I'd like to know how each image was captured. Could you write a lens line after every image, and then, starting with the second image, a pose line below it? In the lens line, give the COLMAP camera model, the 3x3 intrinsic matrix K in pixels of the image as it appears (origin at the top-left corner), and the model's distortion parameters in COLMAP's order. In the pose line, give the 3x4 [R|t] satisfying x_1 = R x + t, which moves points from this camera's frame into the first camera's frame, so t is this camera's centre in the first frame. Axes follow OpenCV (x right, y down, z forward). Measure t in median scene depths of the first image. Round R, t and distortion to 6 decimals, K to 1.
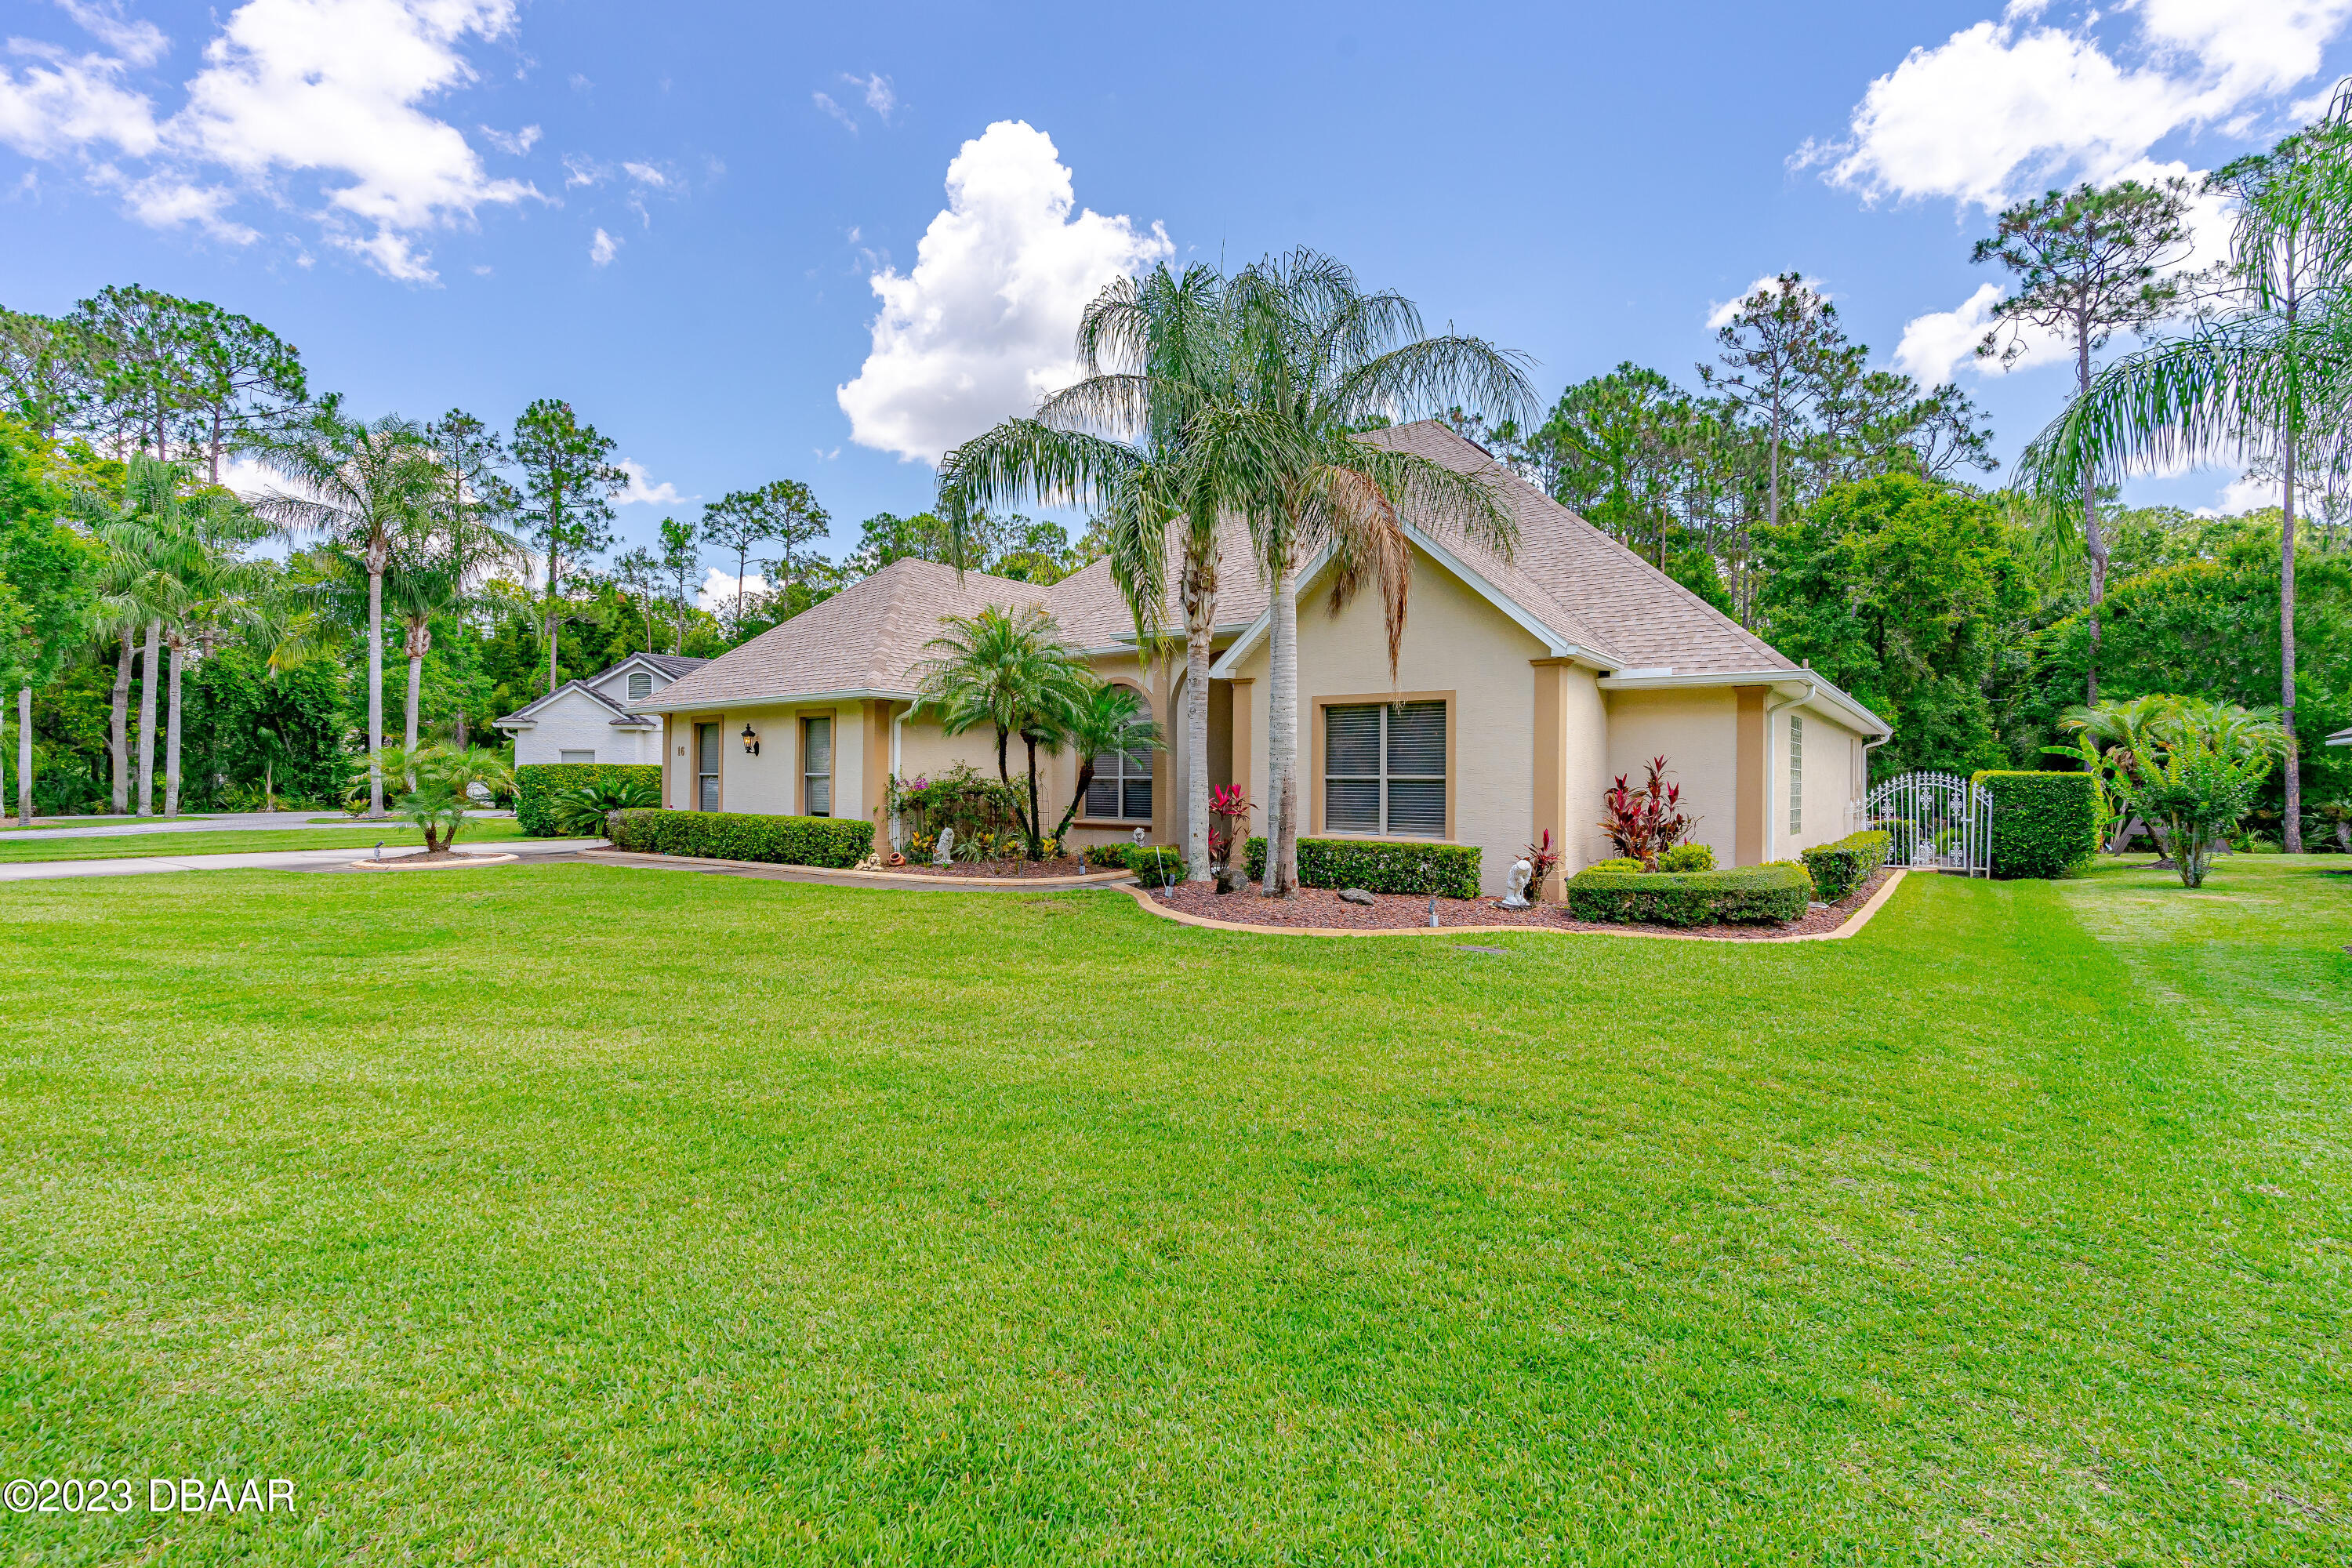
lens RADIAL K [[1102.2, 0, 1179.9], [0, 1102.2, 783.0], [0, 0, 1]] dist [-0.003656, -0.000136]
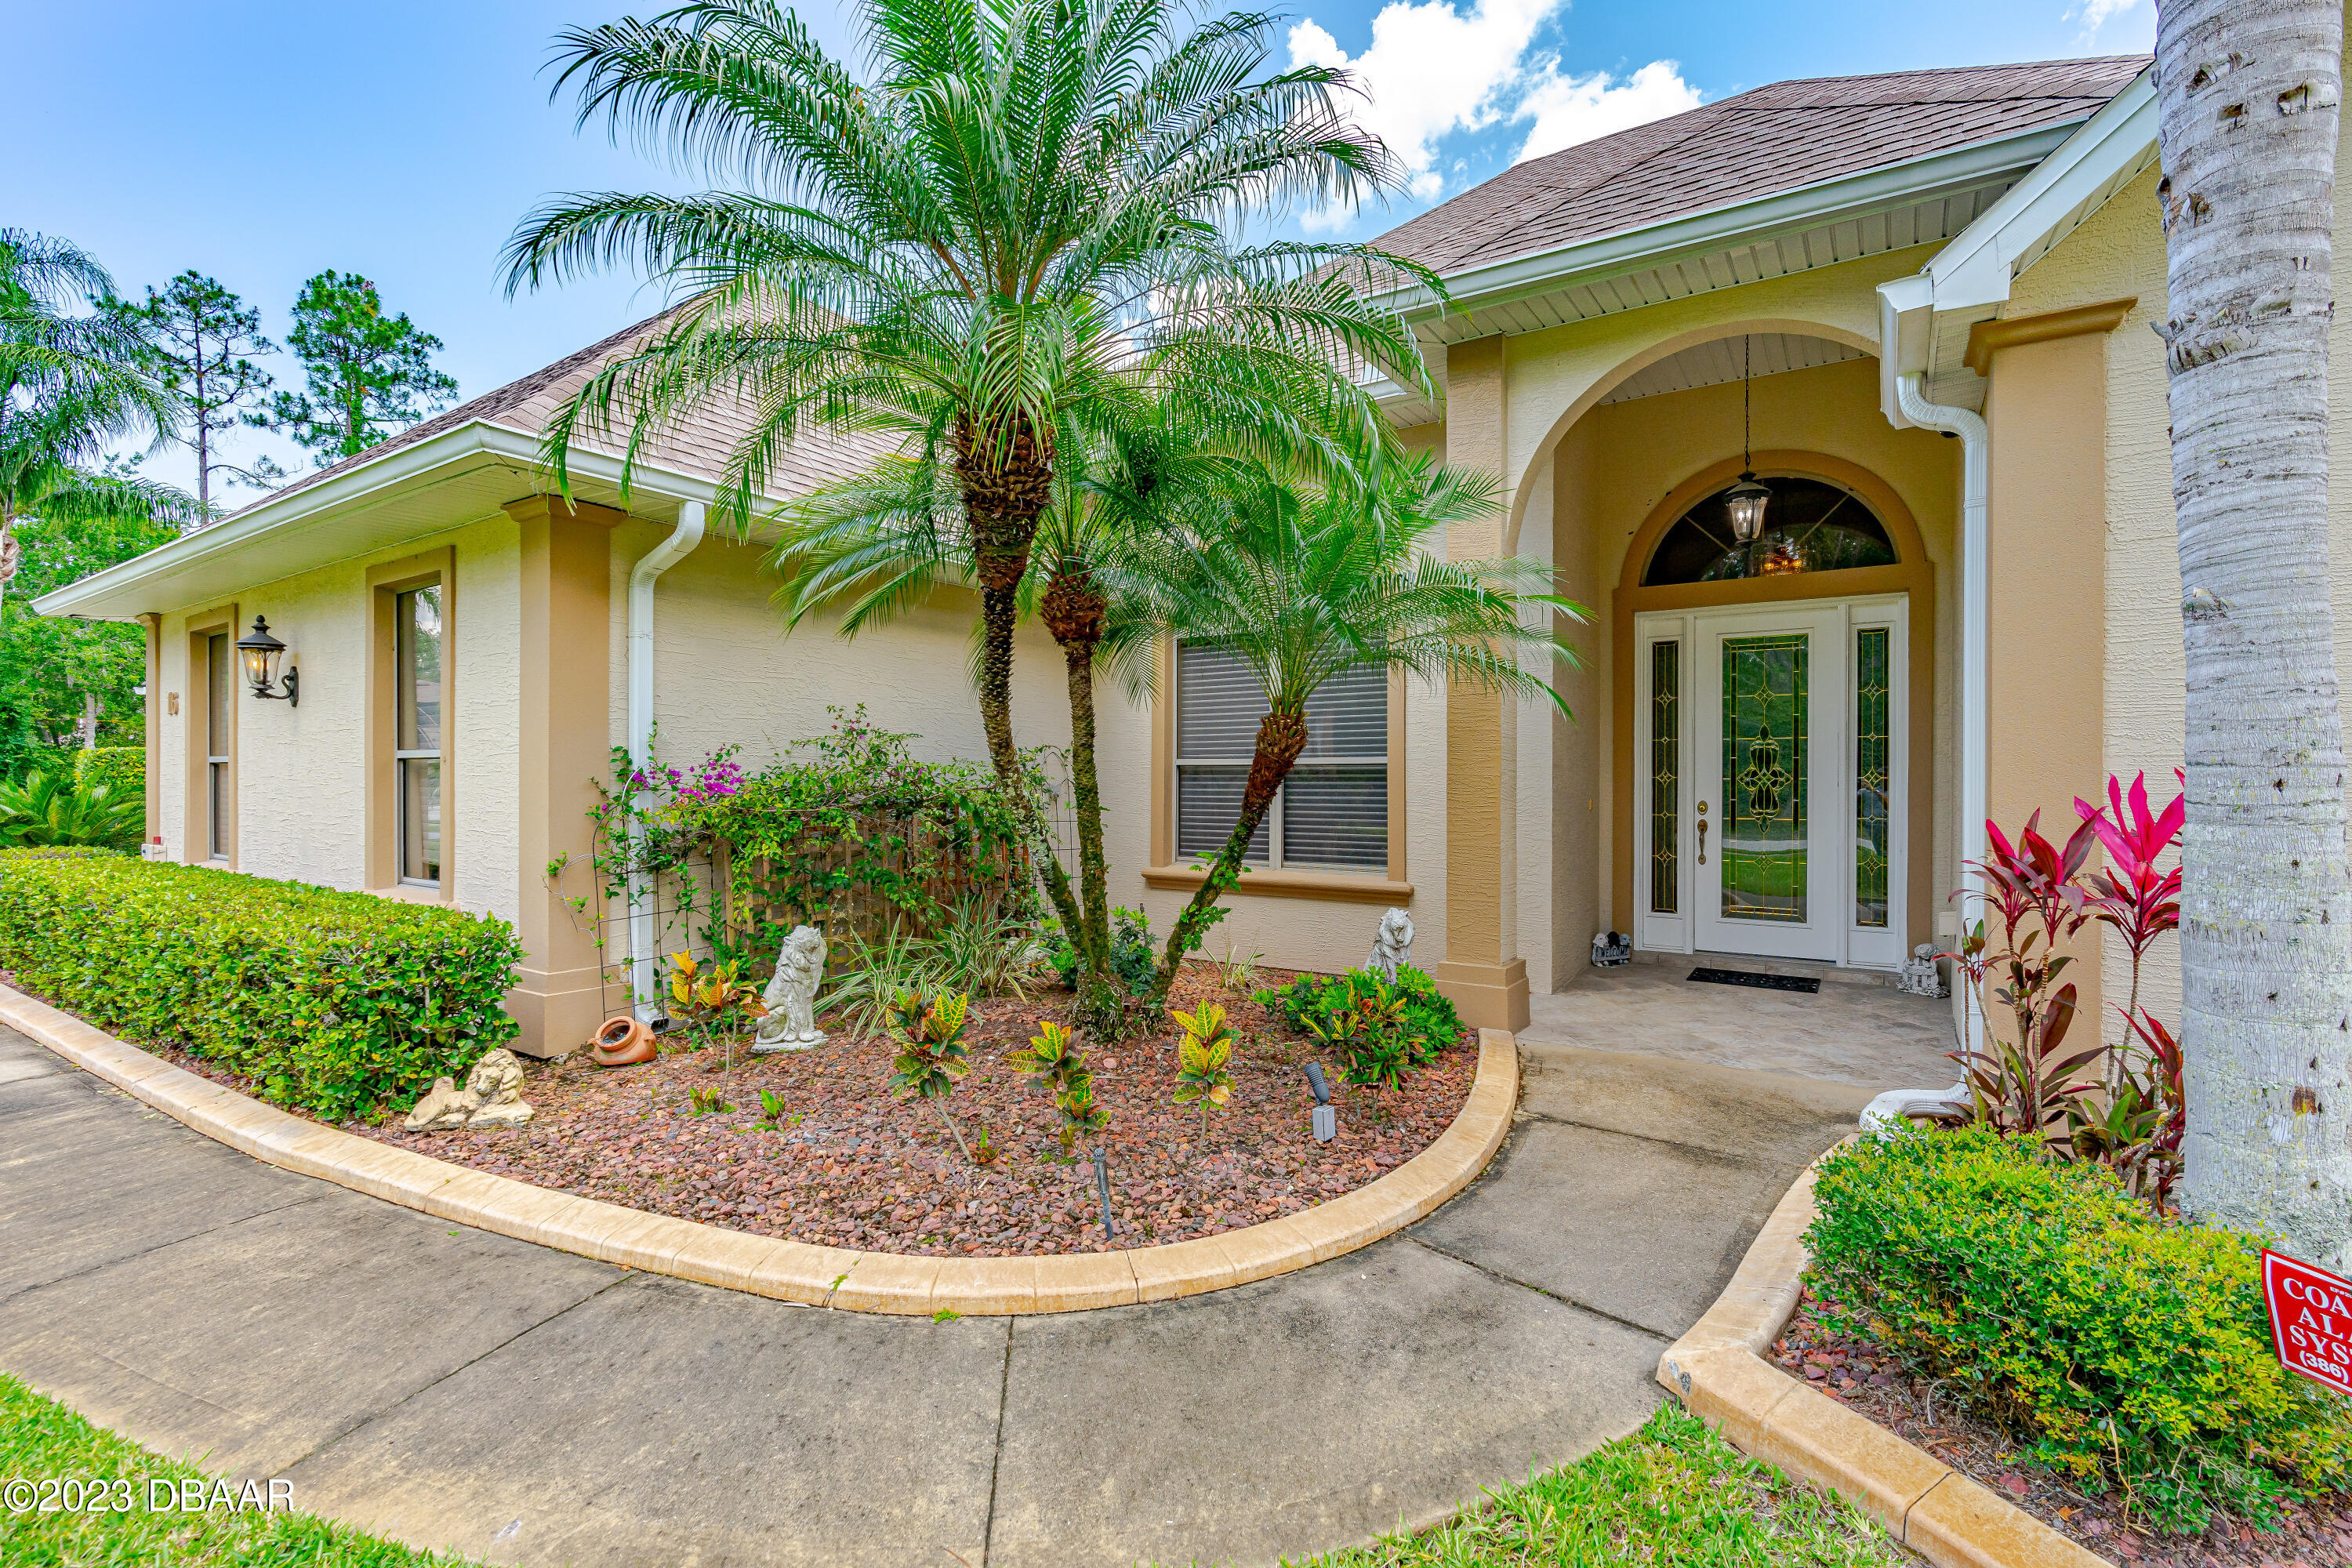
lens RADIAL K [[1102.2, 0, 1183.7], [0, 1102.2, 776.2], [0, 0, 1]] dist [-0.003656, -0.000136]
pose [[0.998529, -0.006534, 0.053823, -0.119460], [0.006579, 0.999978, -0.000674, 0.000666], [-0.053818, 0.001027, 0.998550, 0.671896]]
